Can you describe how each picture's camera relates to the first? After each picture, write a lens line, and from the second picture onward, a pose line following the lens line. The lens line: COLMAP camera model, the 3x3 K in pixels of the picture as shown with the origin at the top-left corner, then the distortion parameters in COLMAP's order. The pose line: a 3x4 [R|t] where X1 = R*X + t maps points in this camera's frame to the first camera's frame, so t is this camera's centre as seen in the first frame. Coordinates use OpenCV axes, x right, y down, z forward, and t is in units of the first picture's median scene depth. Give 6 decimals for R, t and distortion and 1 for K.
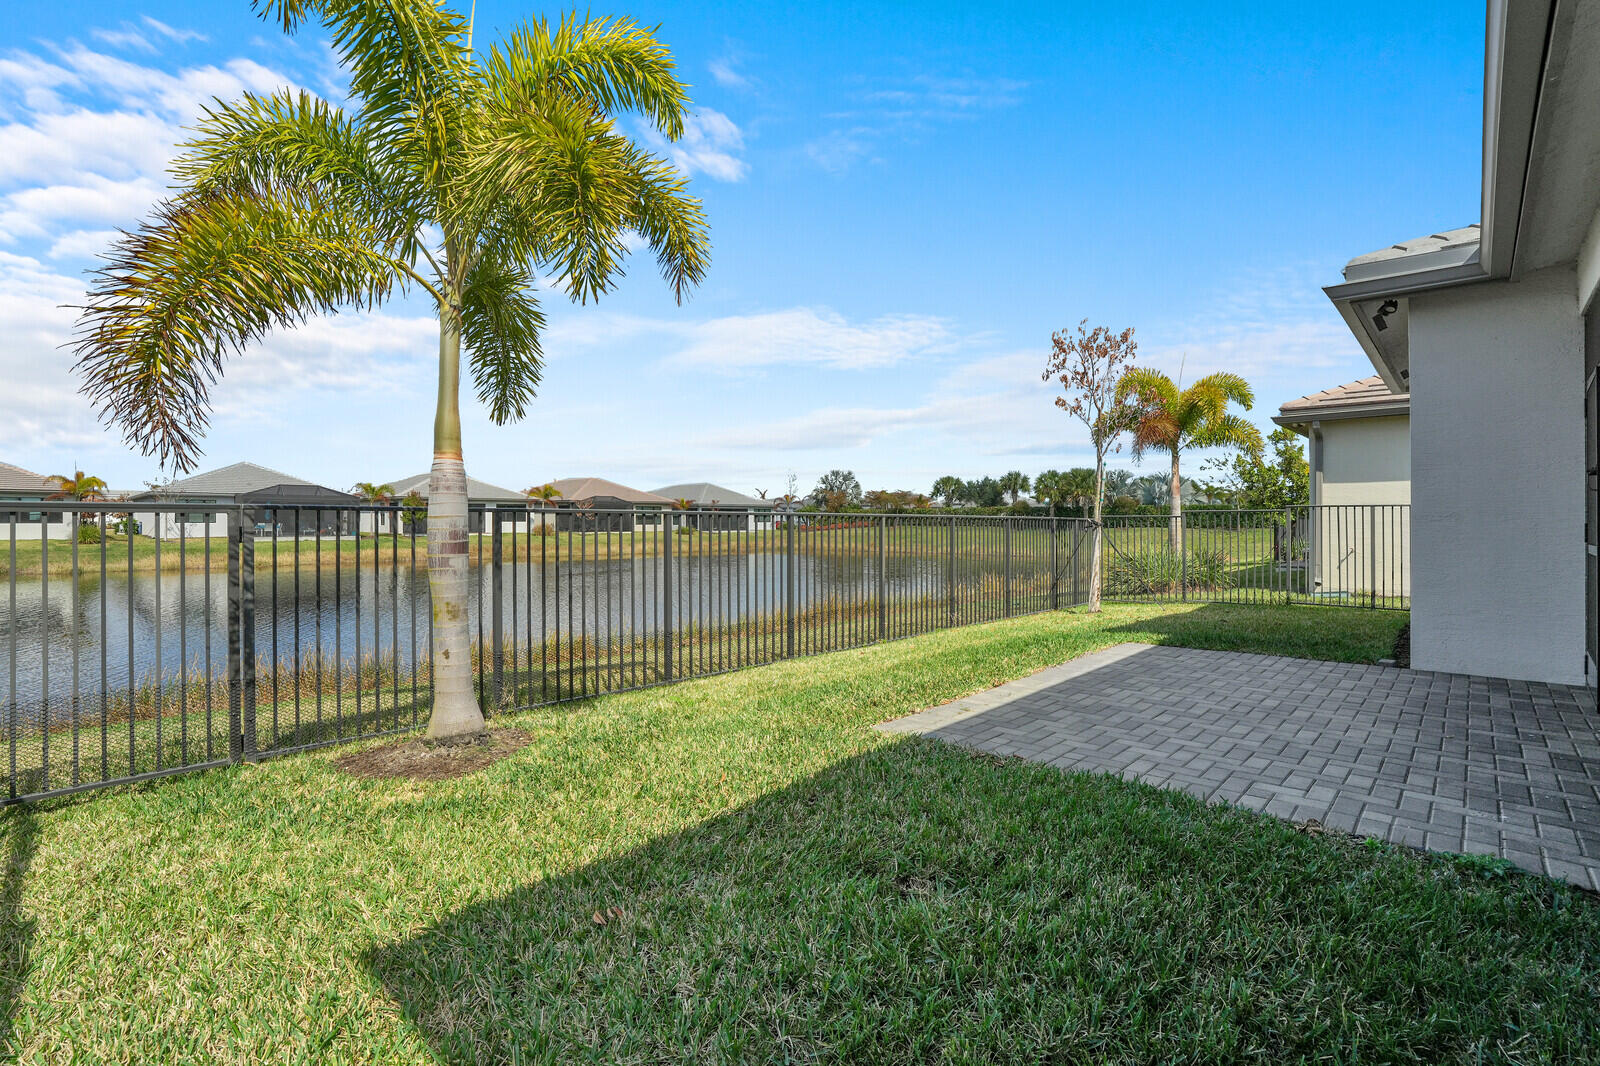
lens RADIAL K [[751.8, 0, 794.3], [0, 751.8, 531.9], [0, 0, 1]] dist [-0.069509, 0.022131]
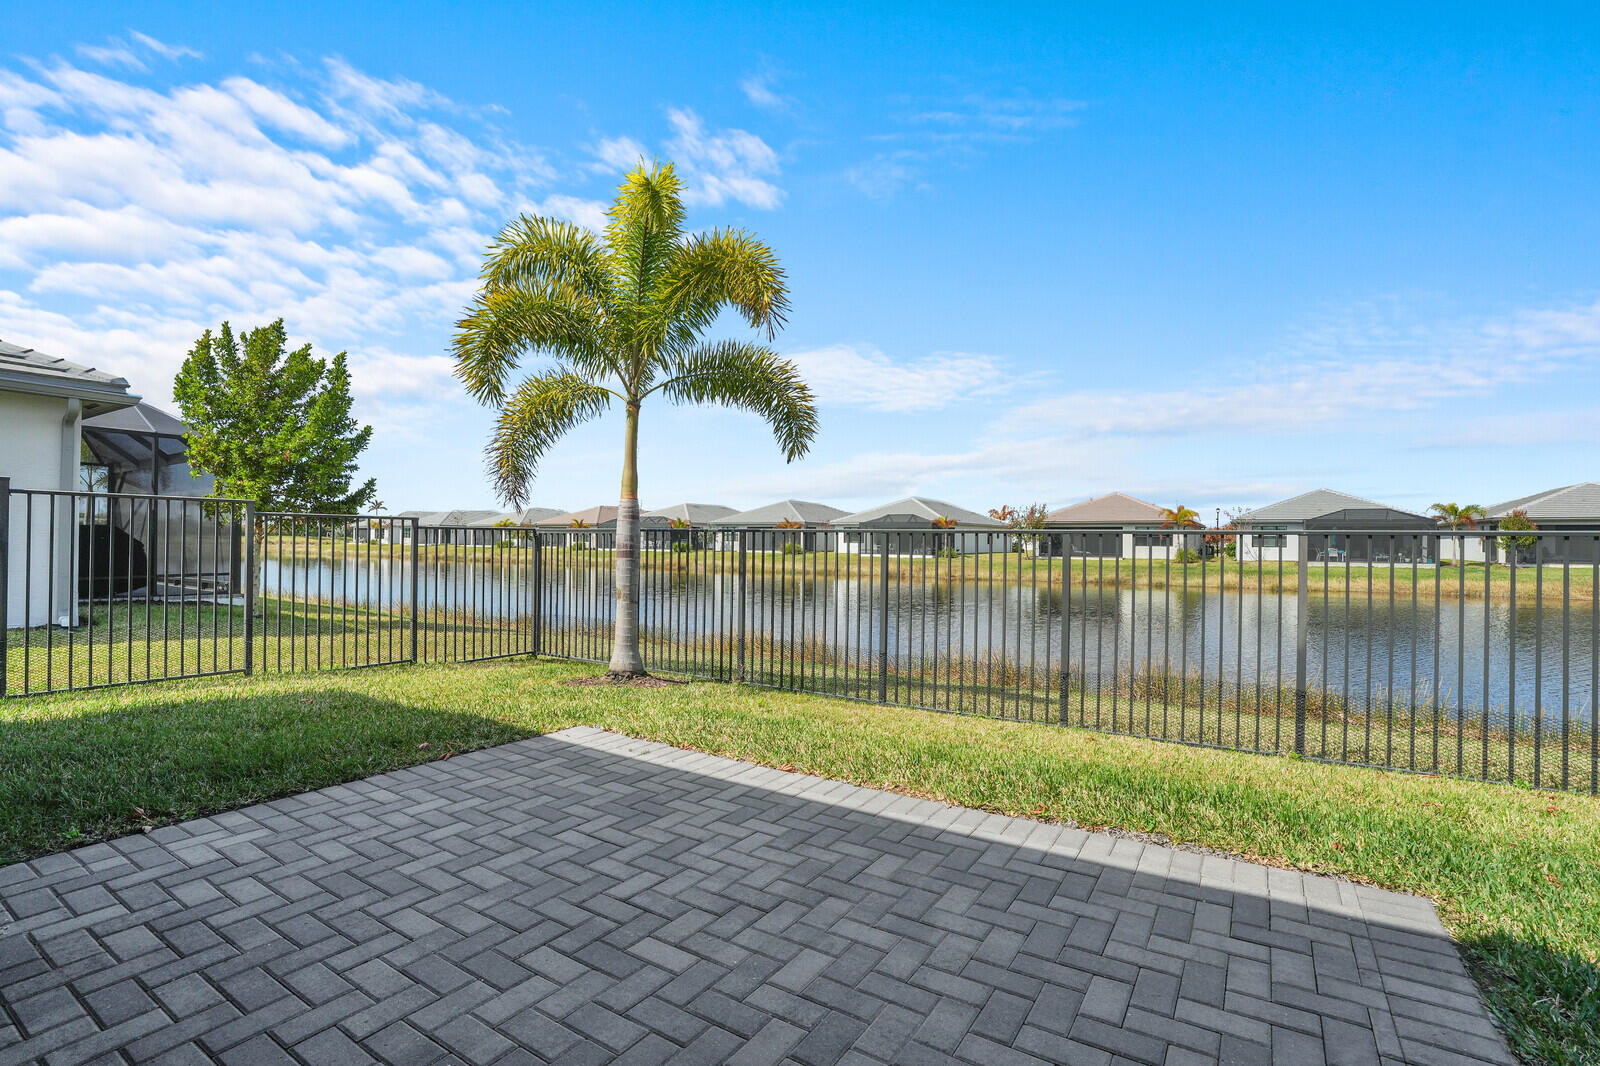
lens RADIAL K [[732.6, 0, 802.4], [0, 732.6, 535.1], [0, 0, 1]] dist [-0.065590, 0.019829]
pose [[0.194472, -0.008782, -0.980869, 0.104787], [-0.022404, 0.999659, -0.013392, -0.000881], [0.980652, 0.024580, 0.194209, 0.095748]]
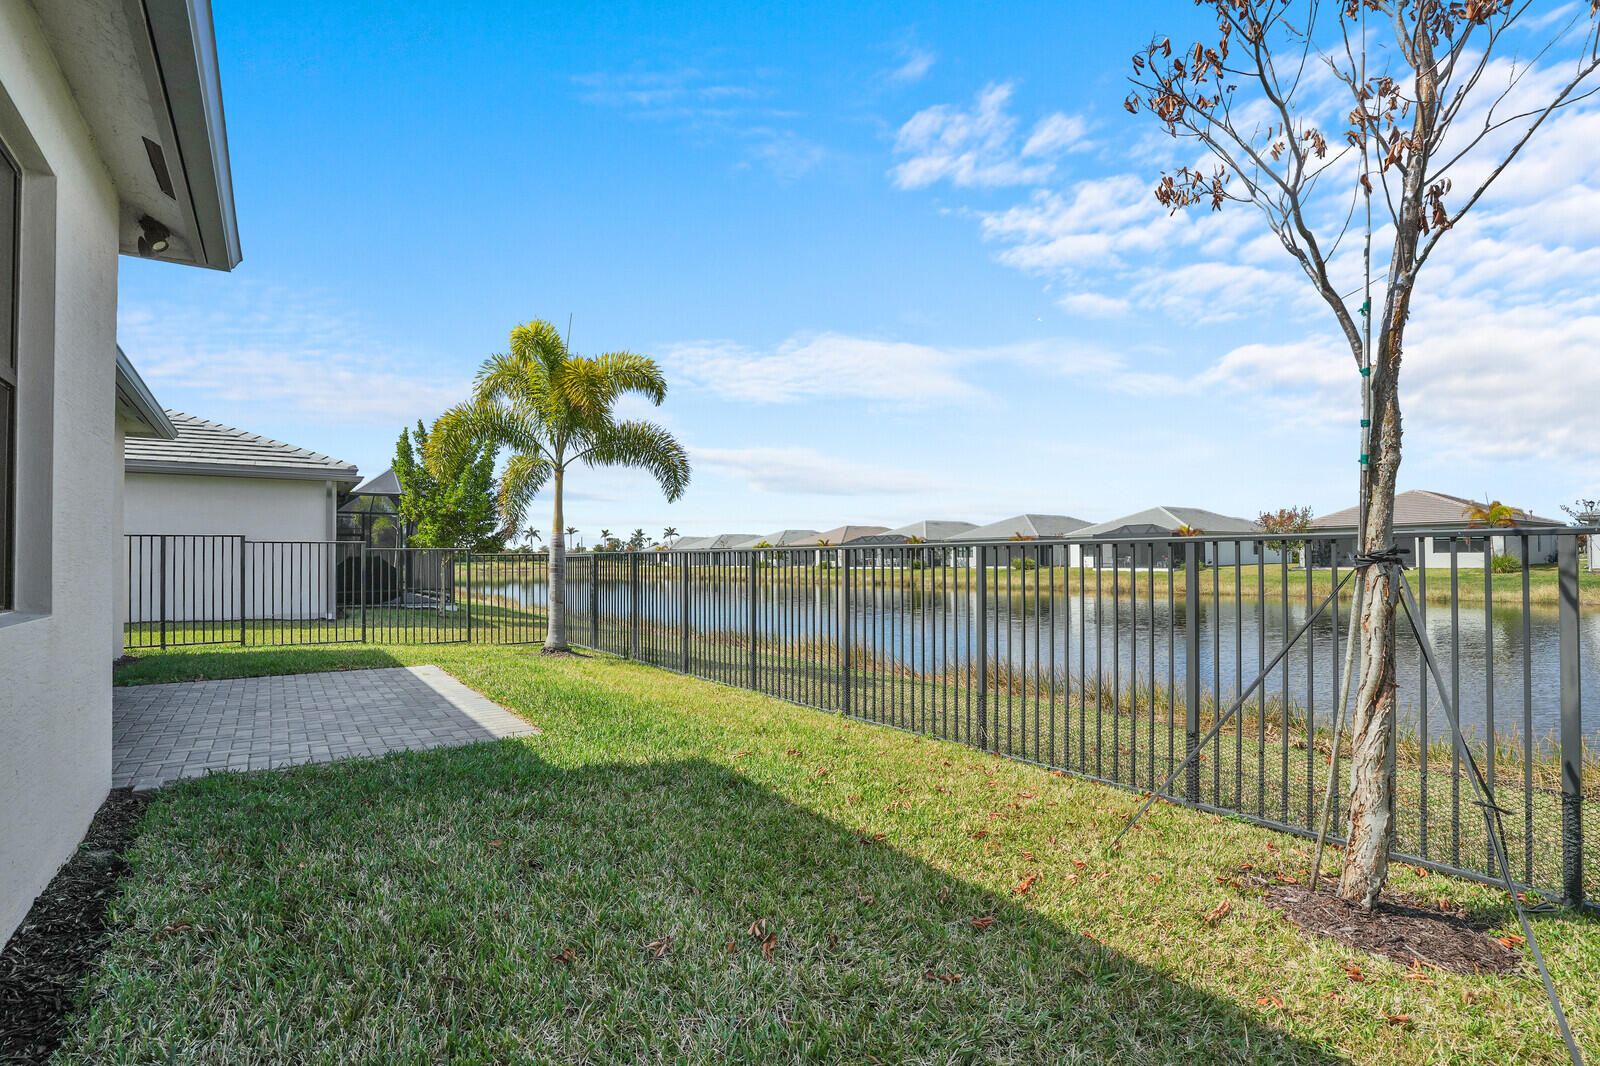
lens RADIAL K [[751.8, 0, 794.3], [0, 751.8, 531.9], [0, 0, 1]] dist [-0.069509, 0.022131]
pose [[-0.183144, -0.035720, -0.982437, 0.162387], [-0.002324, 0.999353, -0.035902, -0.001957], [0.983083, -0.004292, -0.183108, 0.198982]]
